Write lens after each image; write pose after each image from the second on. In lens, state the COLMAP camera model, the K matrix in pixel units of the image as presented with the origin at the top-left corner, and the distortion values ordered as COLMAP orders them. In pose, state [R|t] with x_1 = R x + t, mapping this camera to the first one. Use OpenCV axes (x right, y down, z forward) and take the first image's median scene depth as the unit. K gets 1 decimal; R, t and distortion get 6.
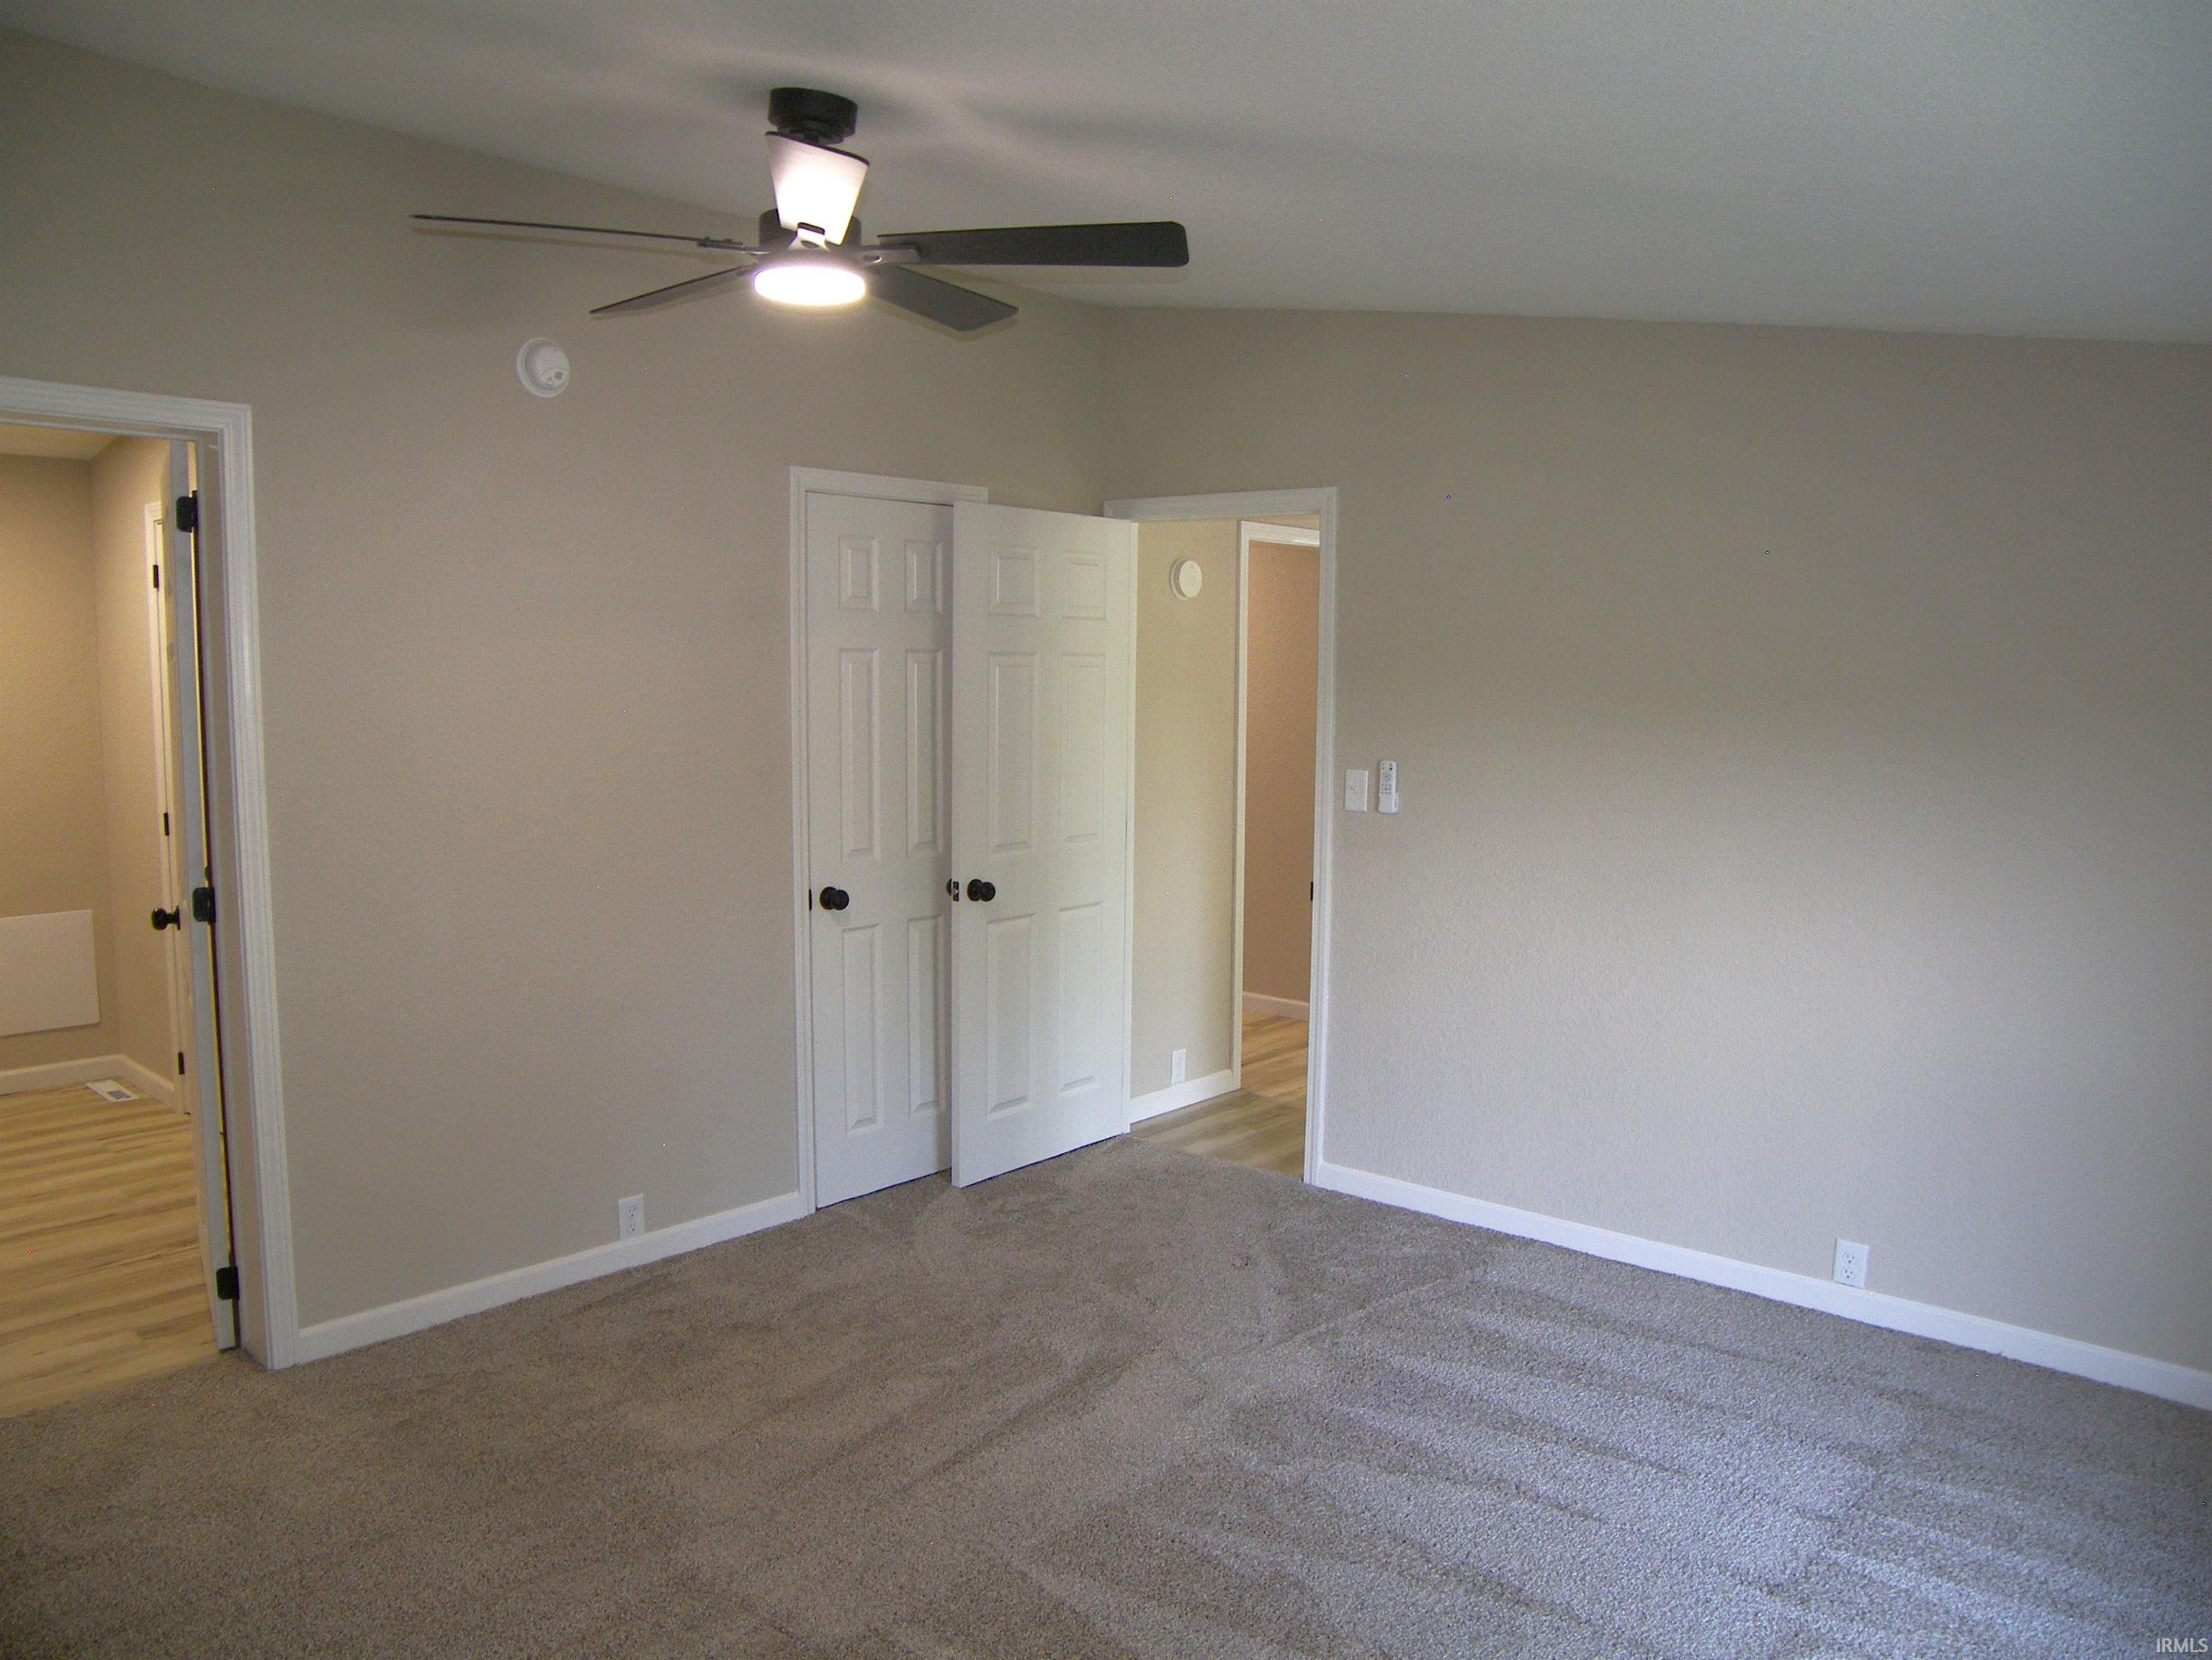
lens RADIAL K [[1598.4, 0, 1106.0], [0, 1598.4, 830.0], [0, 0, 1]] dist [-0.150148, 0.113153]
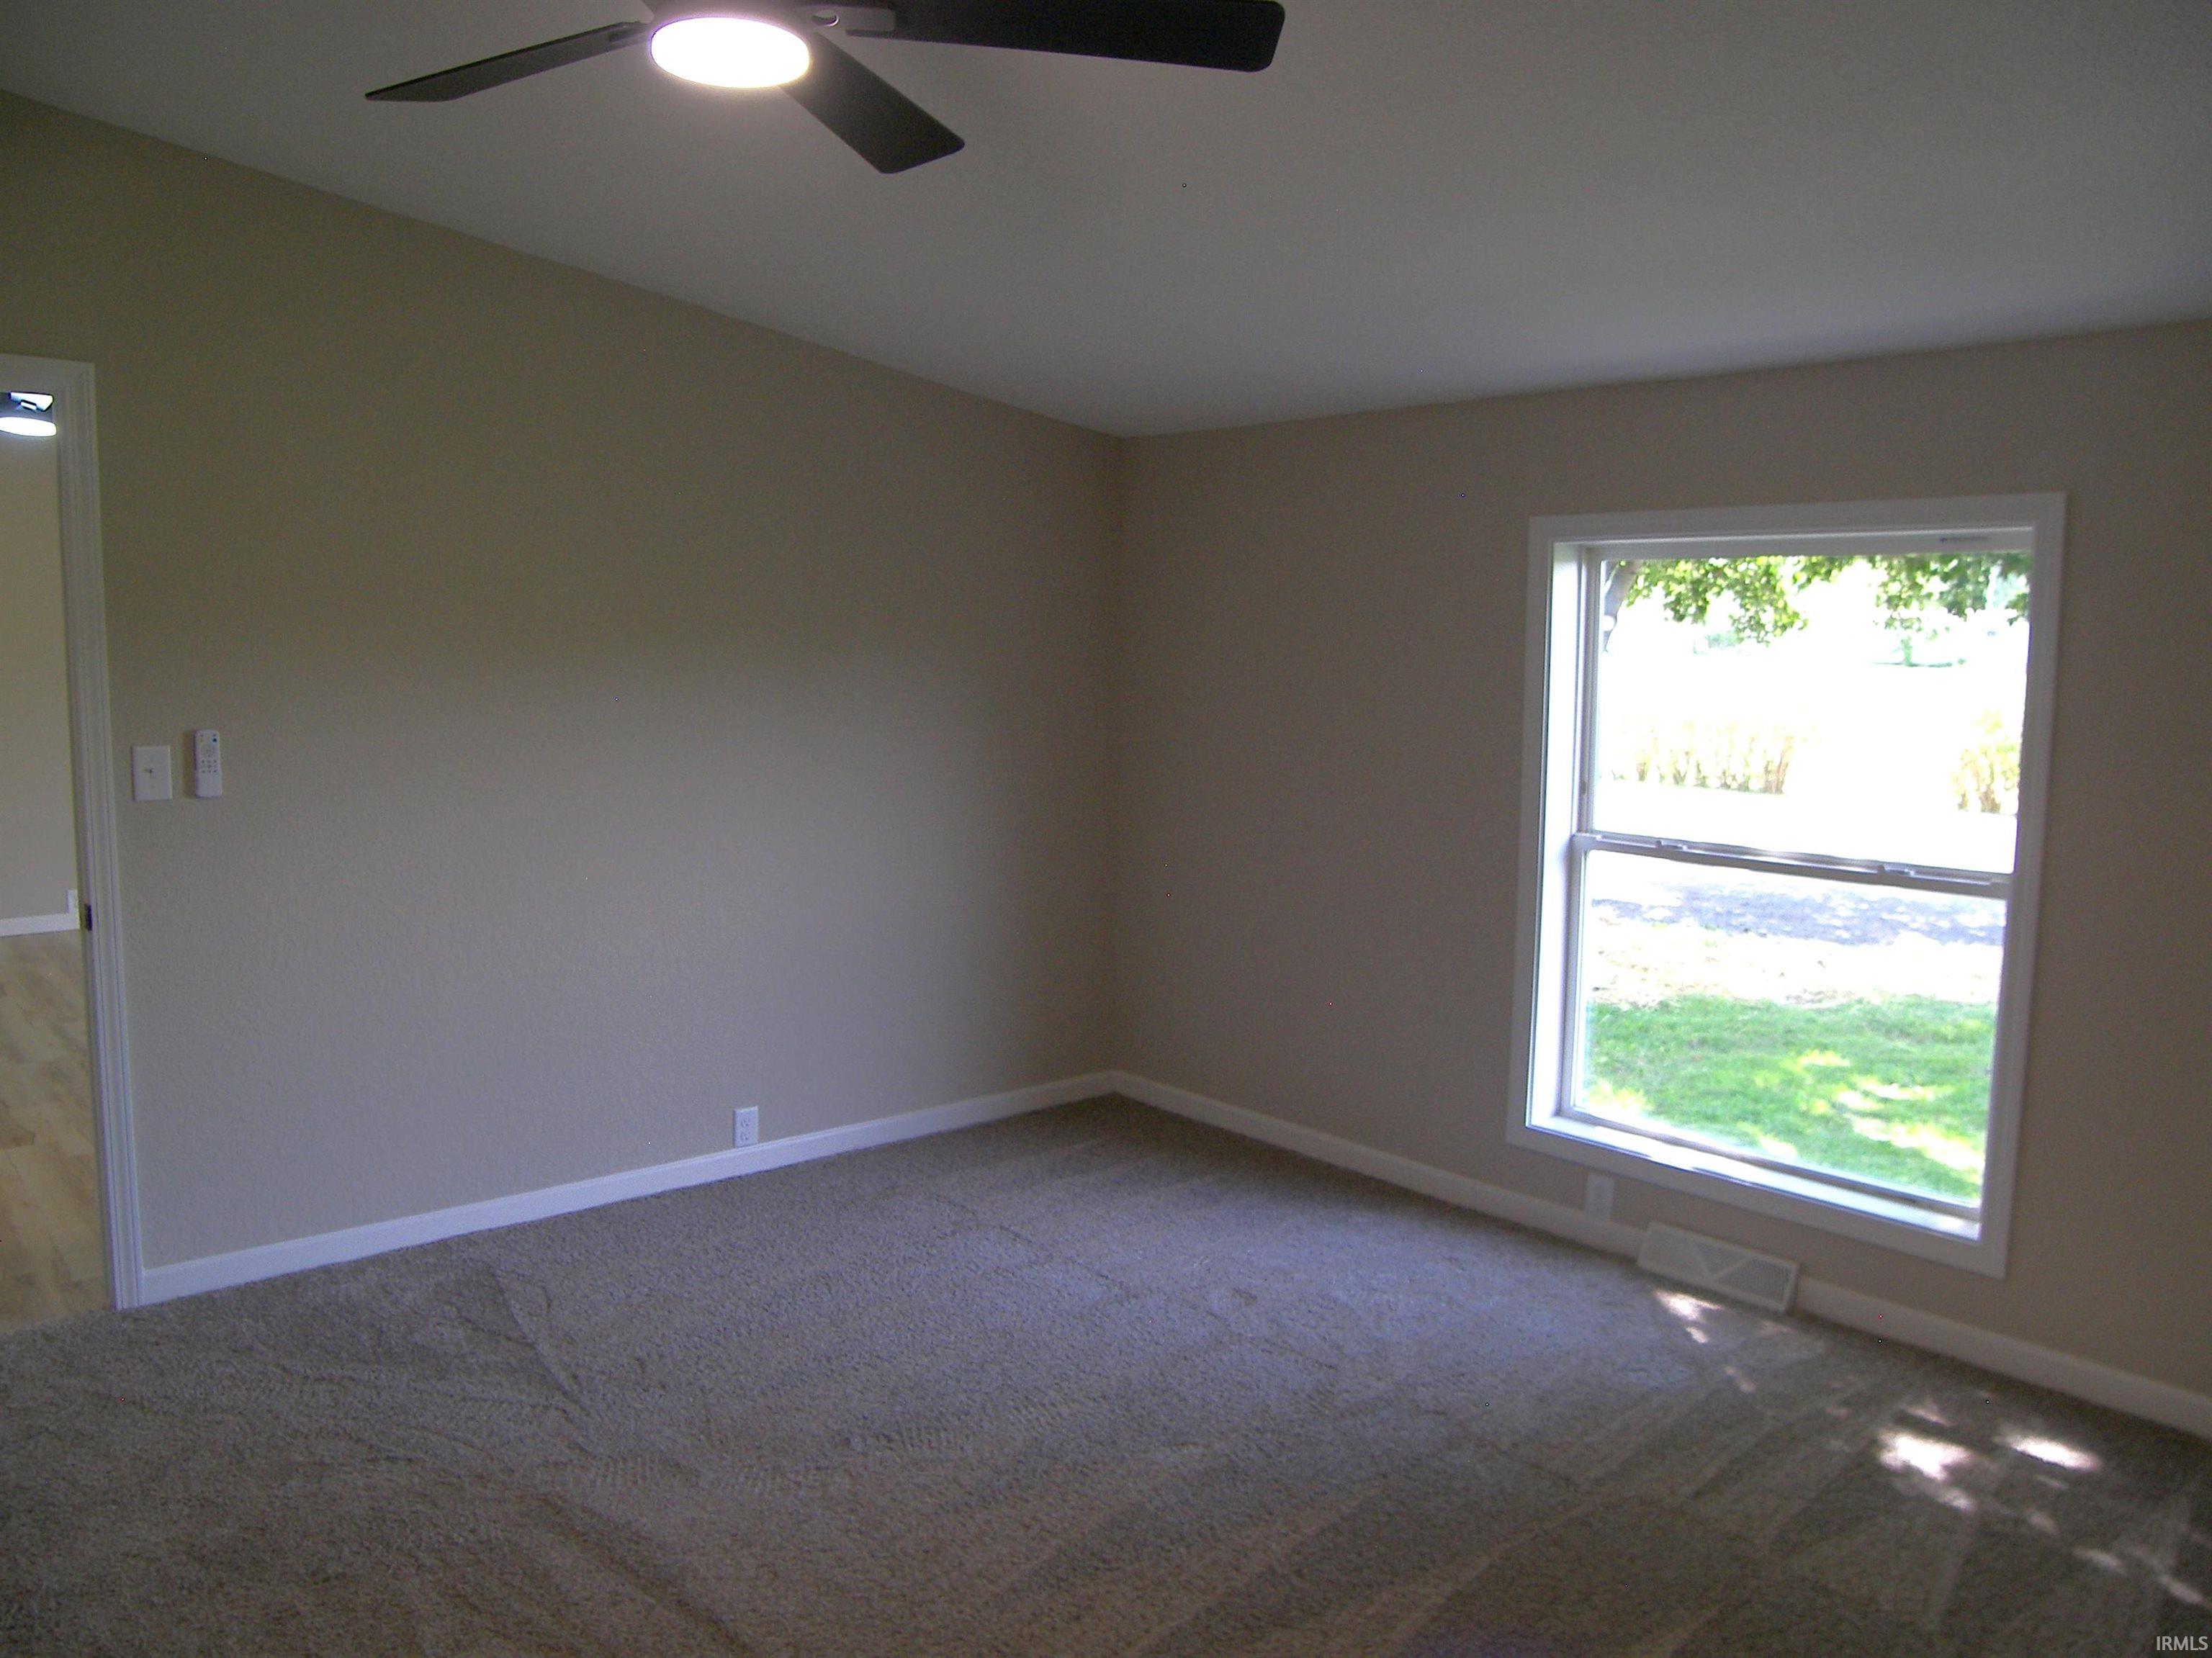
lens RADIAL K [[1598.1, 0, 1106.0], [0, 1598.1, 829.0], [0, 0, 1]] dist [-0.150148, 0.113153]
pose [[0.127205, -0.115034, 0.985183, -0.515661], [0.090941, 0.990421, 0.103903, -0.033187], [-0.987699, 0.076377, 0.136448, 0.455019]]
